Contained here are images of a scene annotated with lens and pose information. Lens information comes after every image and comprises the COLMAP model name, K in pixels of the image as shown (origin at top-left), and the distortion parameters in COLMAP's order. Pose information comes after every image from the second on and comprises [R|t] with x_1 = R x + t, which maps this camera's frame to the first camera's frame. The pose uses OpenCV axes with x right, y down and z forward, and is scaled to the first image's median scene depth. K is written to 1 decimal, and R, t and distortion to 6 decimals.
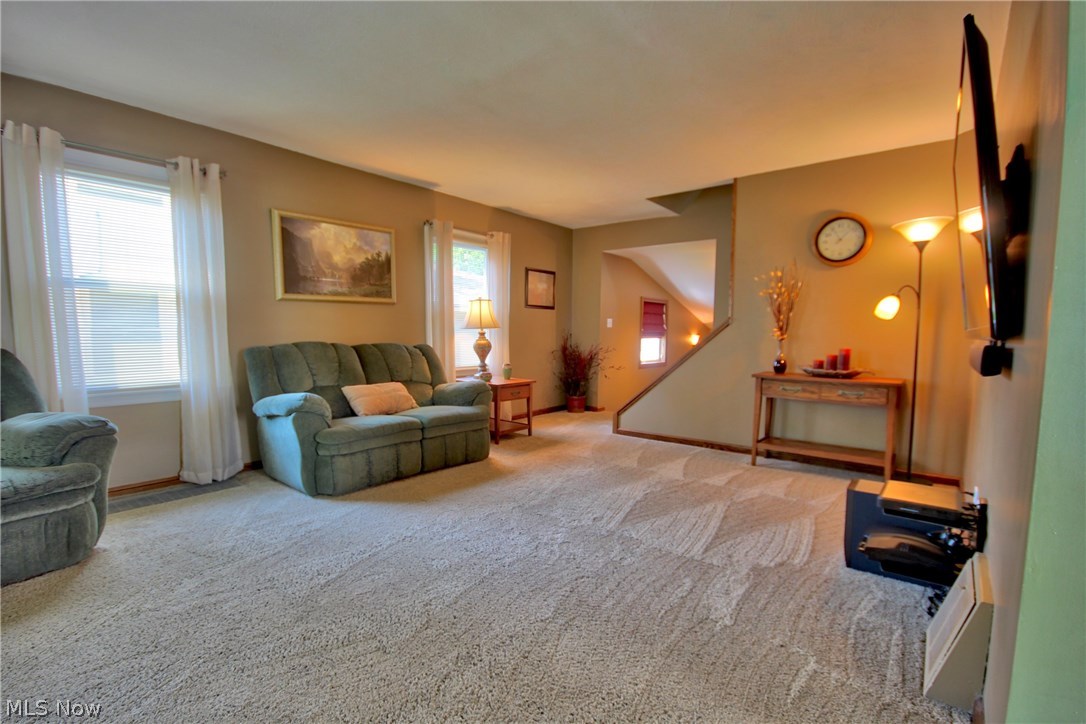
lens RADIAL K [[497.4, 0, 542.8], [0, 497.4, 378.5], [0, 0, 1]] dist [-0.000414, 0.000351]
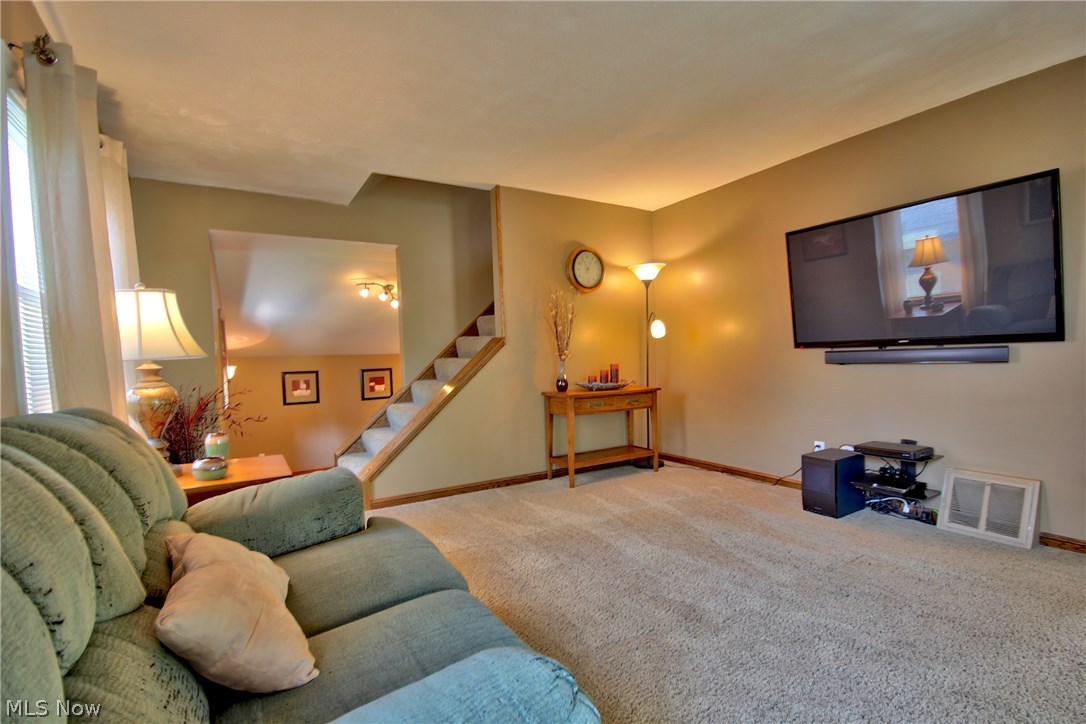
lens RADIAL K [[501.6, 0, 538.2], [0, 501.6, 378.0], [0, 0, 1]] dist [-0.009617, -0.000689]
pose [[0.351997, -0.064476, 0.933778, -0.510462], [0.120882, 0.992401, 0.022956, -0.070046], [-0.928162, 0.104796, 0.357116, 0.695585]]
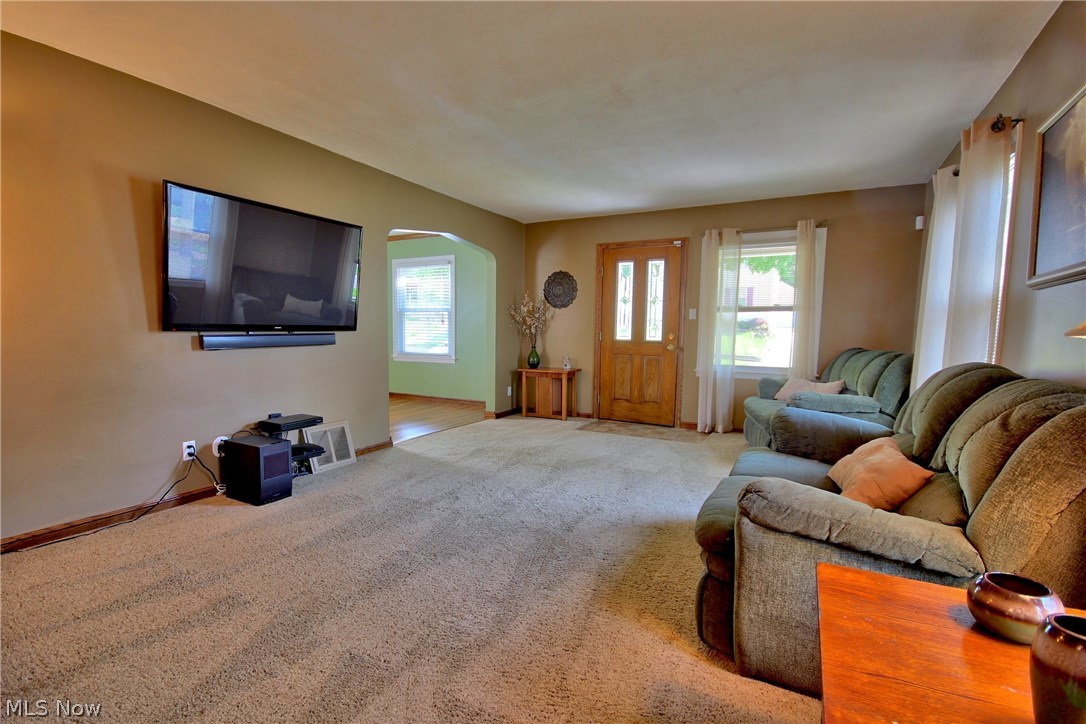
lens RADIAL K [[493.6, 0, 543.2], [0, 493.6, 378.2], [0, 0, 1]] dist [0.026604, -0.000049]
pose [[-0.982140, 0.007062, -0.188019, 0.099869], [-0.028001, 0.982681, 0.183176, -0.123453], [0.186056, 0.185170, -0.964933, 1.366561]]
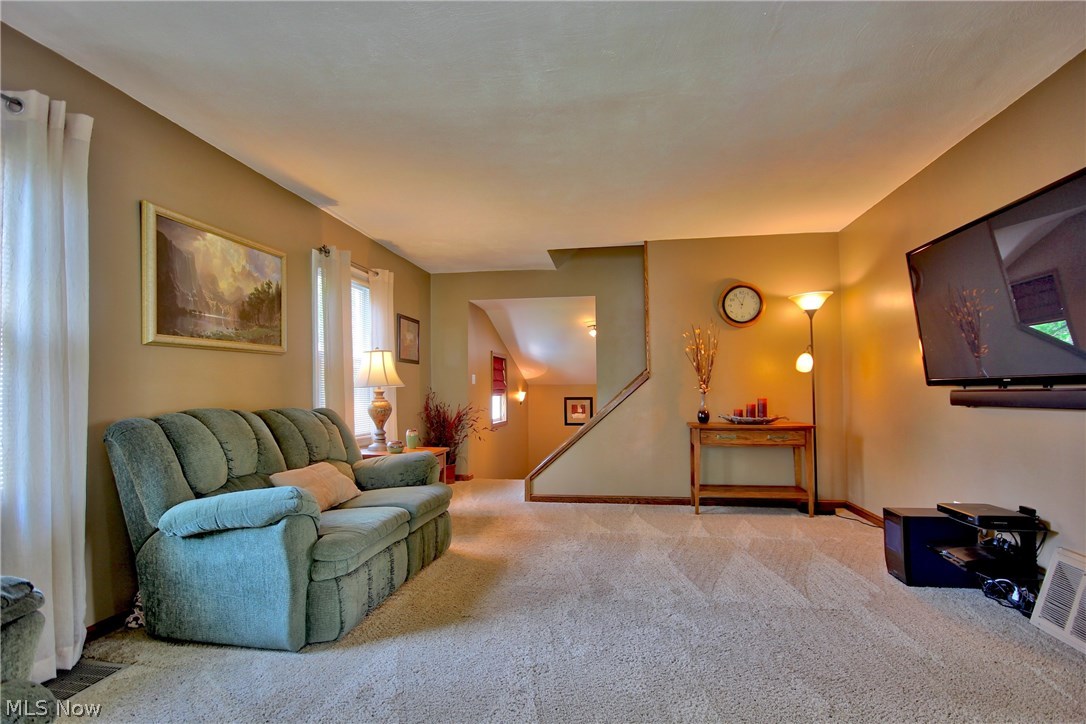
lens RADIAL K [[542.0, 0, 542.3], [0, 542.0, 379.3], [0, 0, 1]] dist [0.005229, -0.000105]
pose [[0.864623, -0.007950, 0.502358, -0.419228], [0.065449, 0.993137, -0.096929, -0.014598], [-0.498139, 0.116686, 0.859210, 0.164512]]
